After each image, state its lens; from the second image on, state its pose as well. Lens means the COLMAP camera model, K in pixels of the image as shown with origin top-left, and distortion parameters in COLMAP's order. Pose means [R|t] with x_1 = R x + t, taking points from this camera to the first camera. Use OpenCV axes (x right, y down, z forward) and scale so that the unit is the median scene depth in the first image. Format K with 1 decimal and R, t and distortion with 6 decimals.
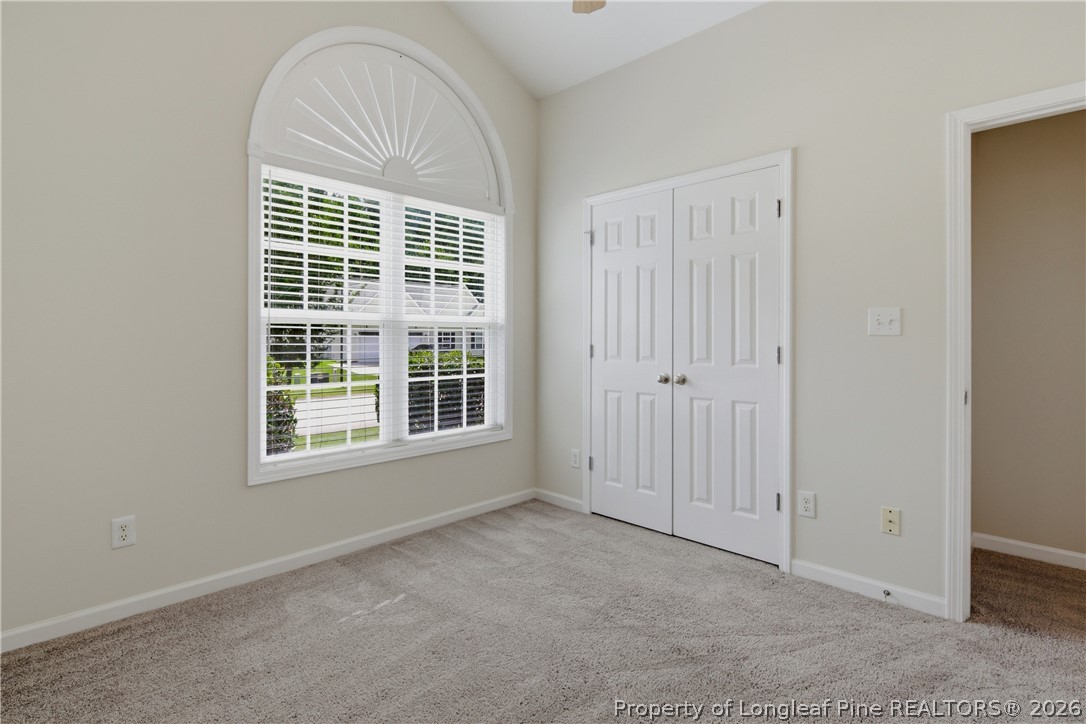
lens RADIAL K [[537.8, 0, 545.2], [0, 537.8, 352.6], [0, 0, 1]] dist [0.004342, -0.001881]
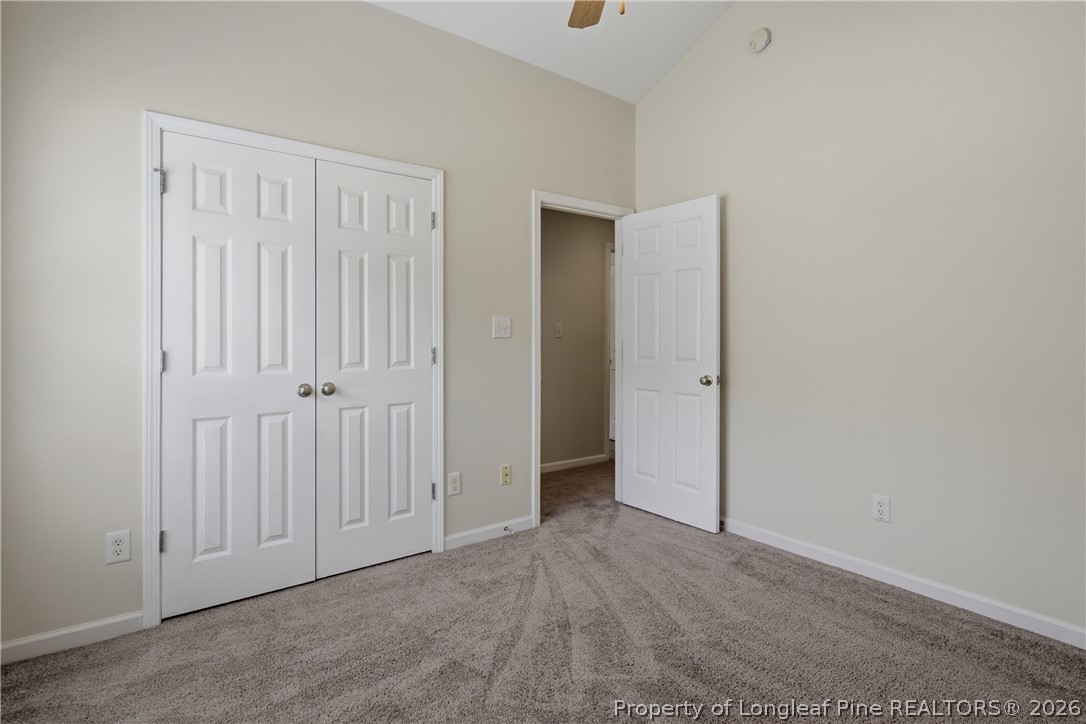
lens RADIAL K [[537.8, 0, 545.6], [0, 537.8, 351.8], [0, 0, 1]] dist [0.004342, -0.001881]
pose [[0.165672, -0.021942, 0.985937, -0.530929], [0.030038, 0.999401, 0.017194, -0.012923], [-0.985723, 0.026767, 0.166232, 0.531464]]
